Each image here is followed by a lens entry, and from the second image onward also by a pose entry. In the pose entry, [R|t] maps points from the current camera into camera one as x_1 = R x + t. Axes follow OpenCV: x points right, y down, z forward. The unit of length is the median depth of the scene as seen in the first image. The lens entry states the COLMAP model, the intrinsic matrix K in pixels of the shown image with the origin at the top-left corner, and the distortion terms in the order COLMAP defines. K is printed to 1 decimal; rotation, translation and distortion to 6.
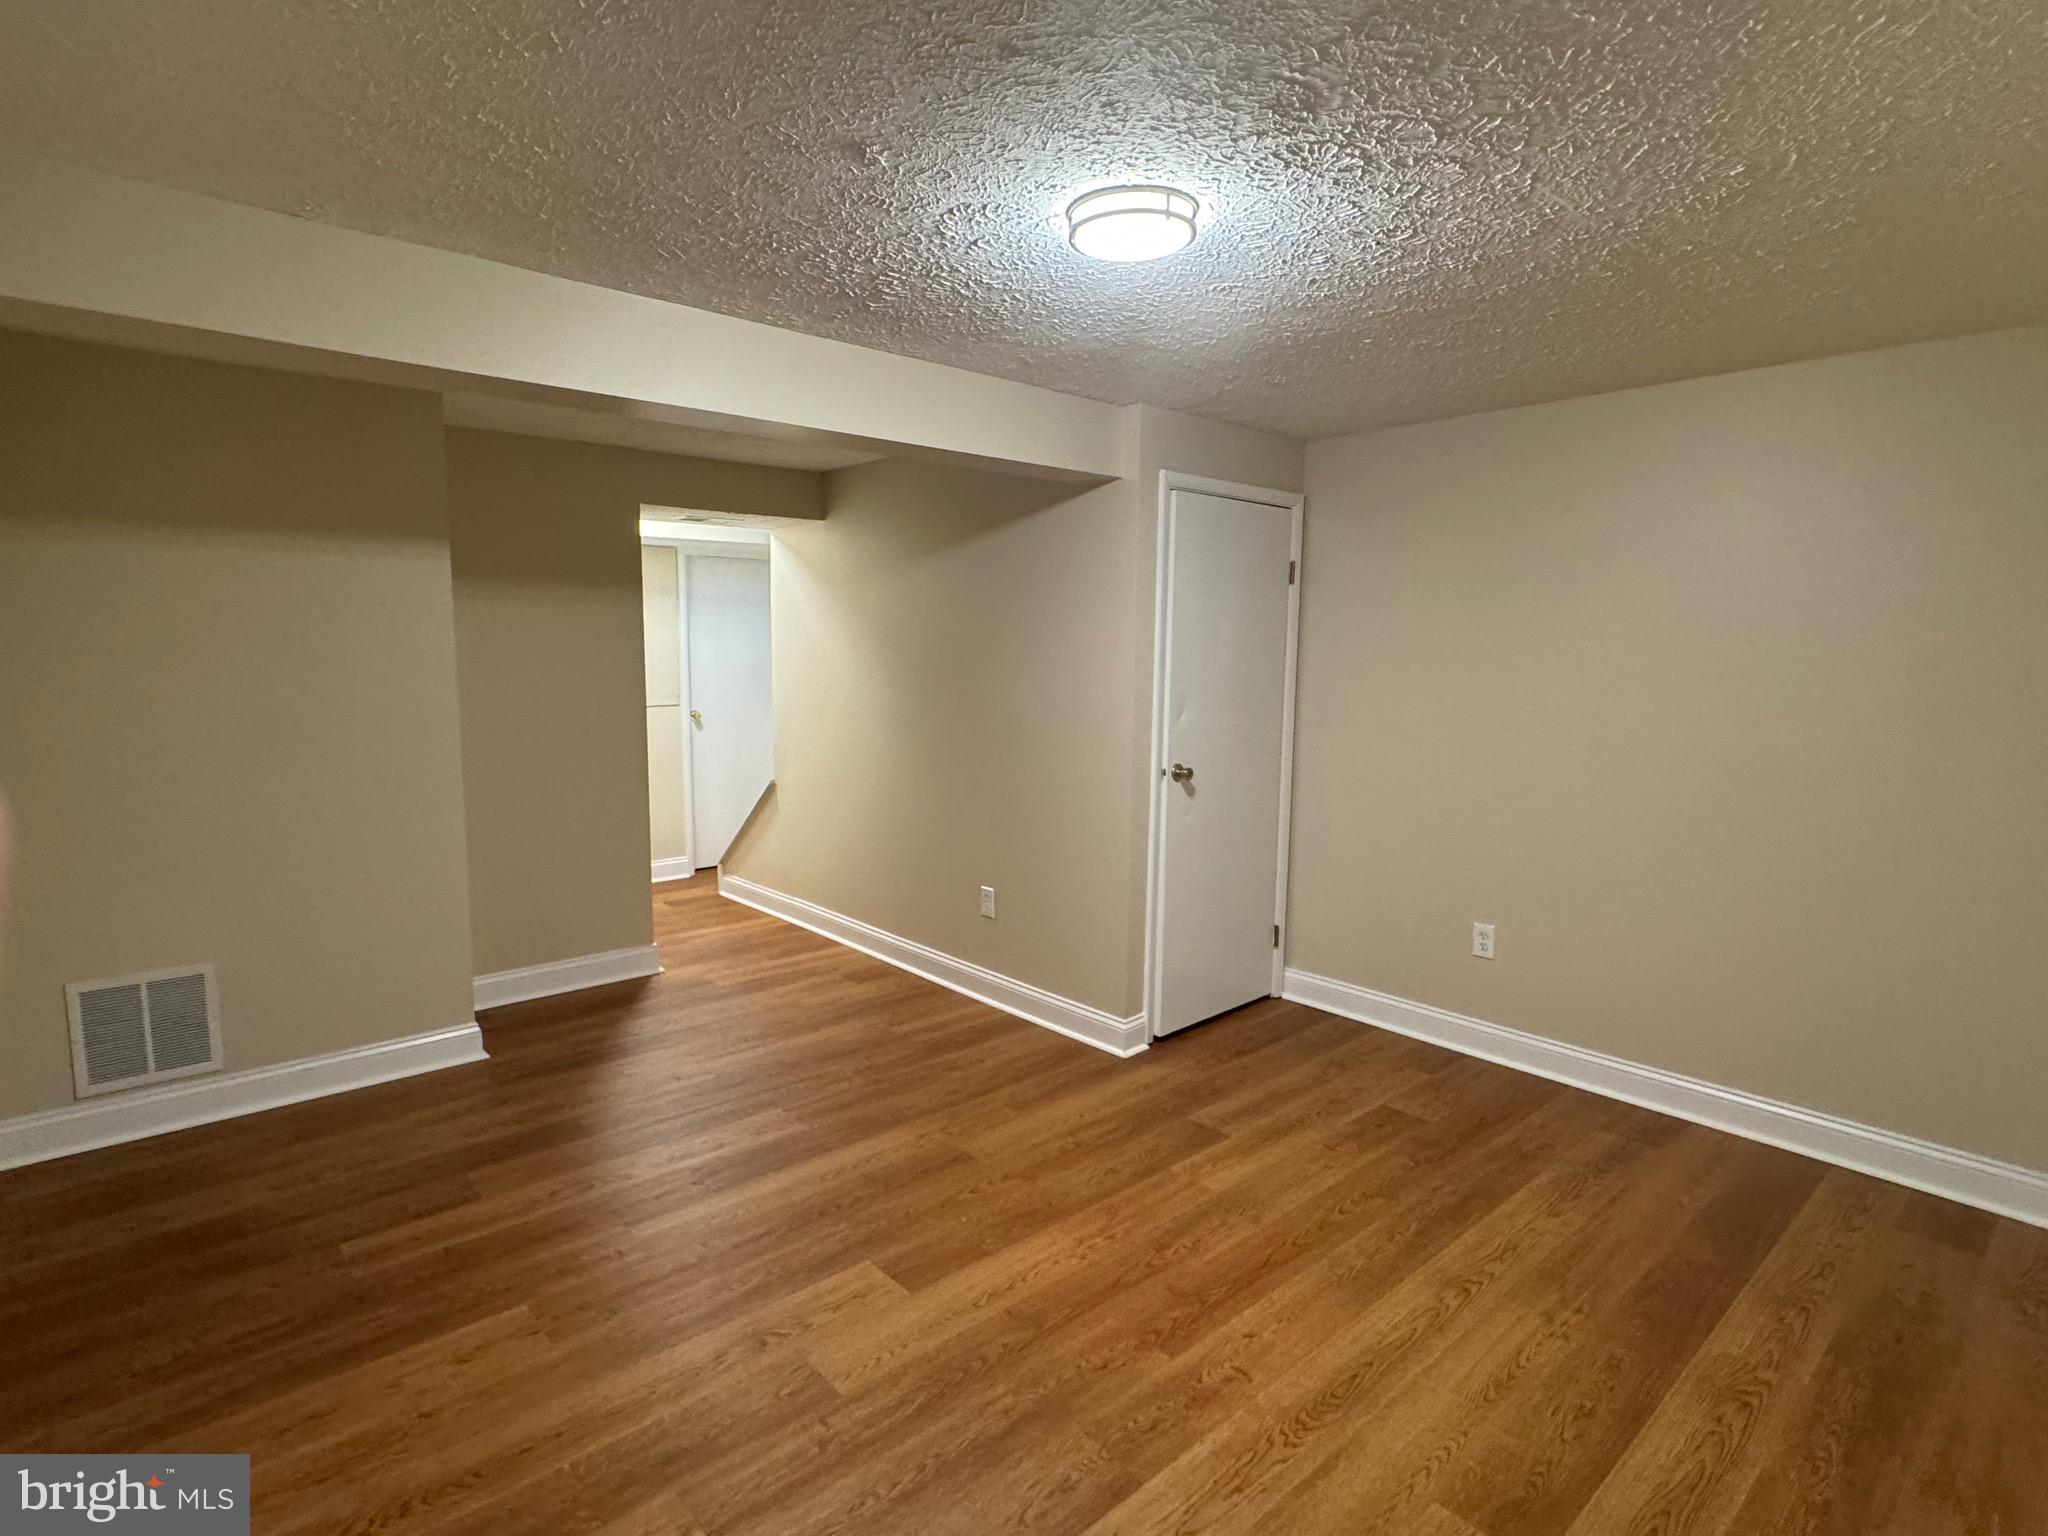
lens RADIAL K [[1057.5, 0, 1024.0], [0, 1057.5, 768.0], [0, 0, 1]] dist [-0.000647, -0.000009]
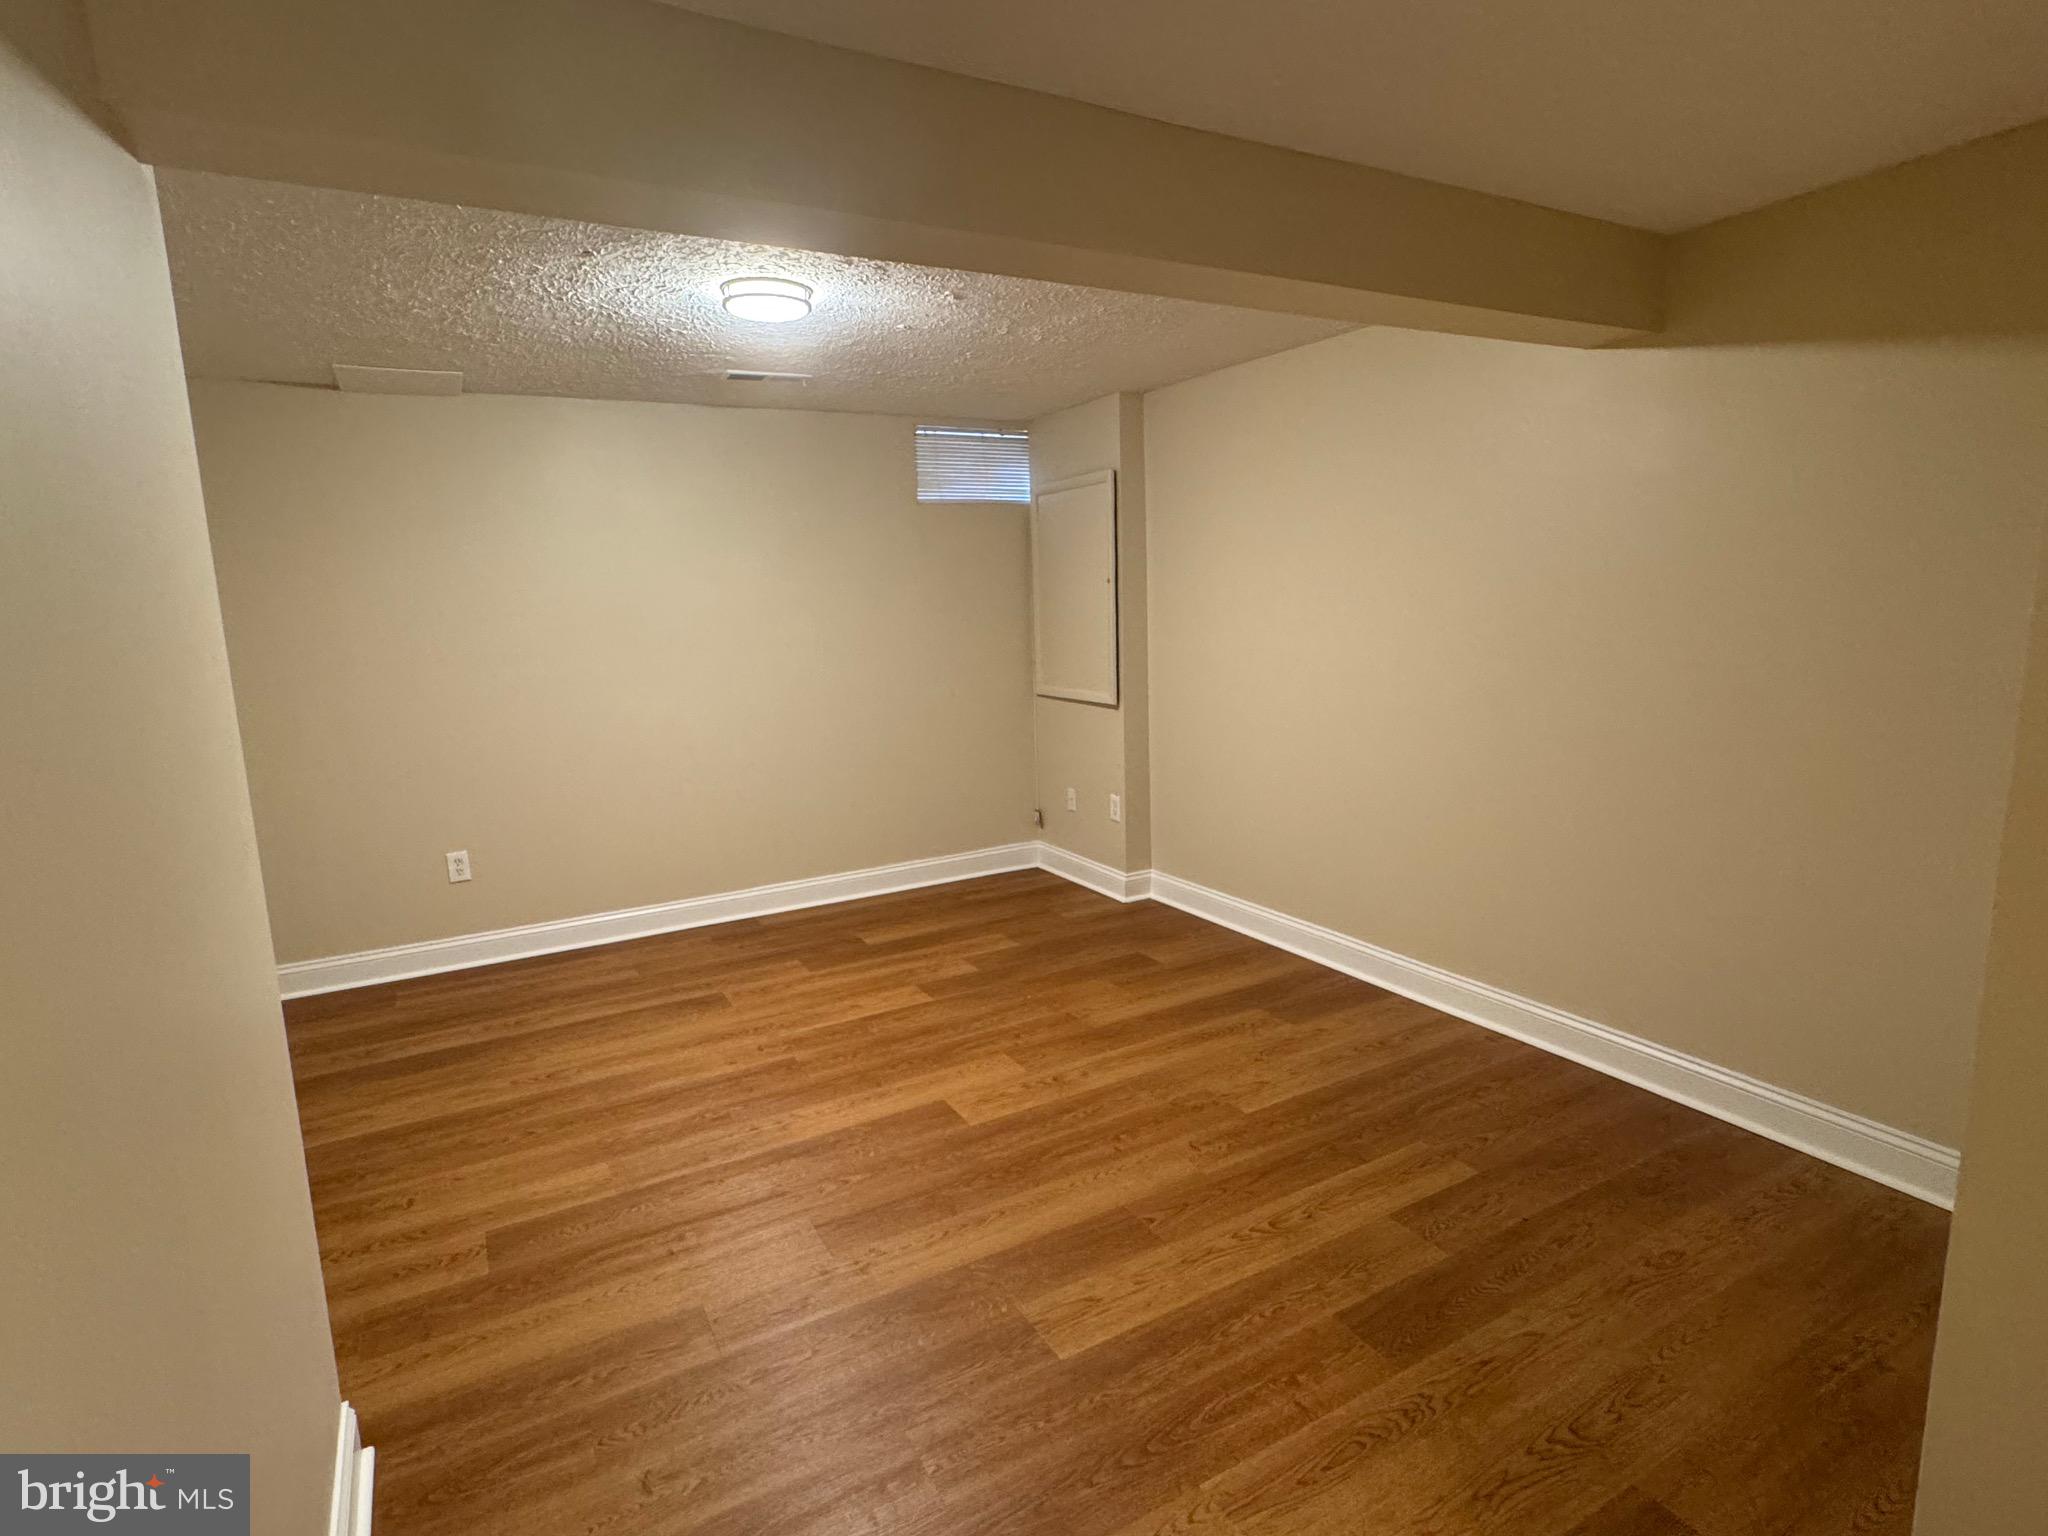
lens RADIAL K [[1057.5, 0, 1024.0], [0, 1057.5, 768.0], [0, 0, 1]] dist [-0.000647, -0.000009]
pose [[-0.976985, -0.011581, 0.212992, -0.466922], [0.047788, 0.961261, 0.271464, -0.226950], [-0.207885, 0.275395, -0.938585, 2.065685]]
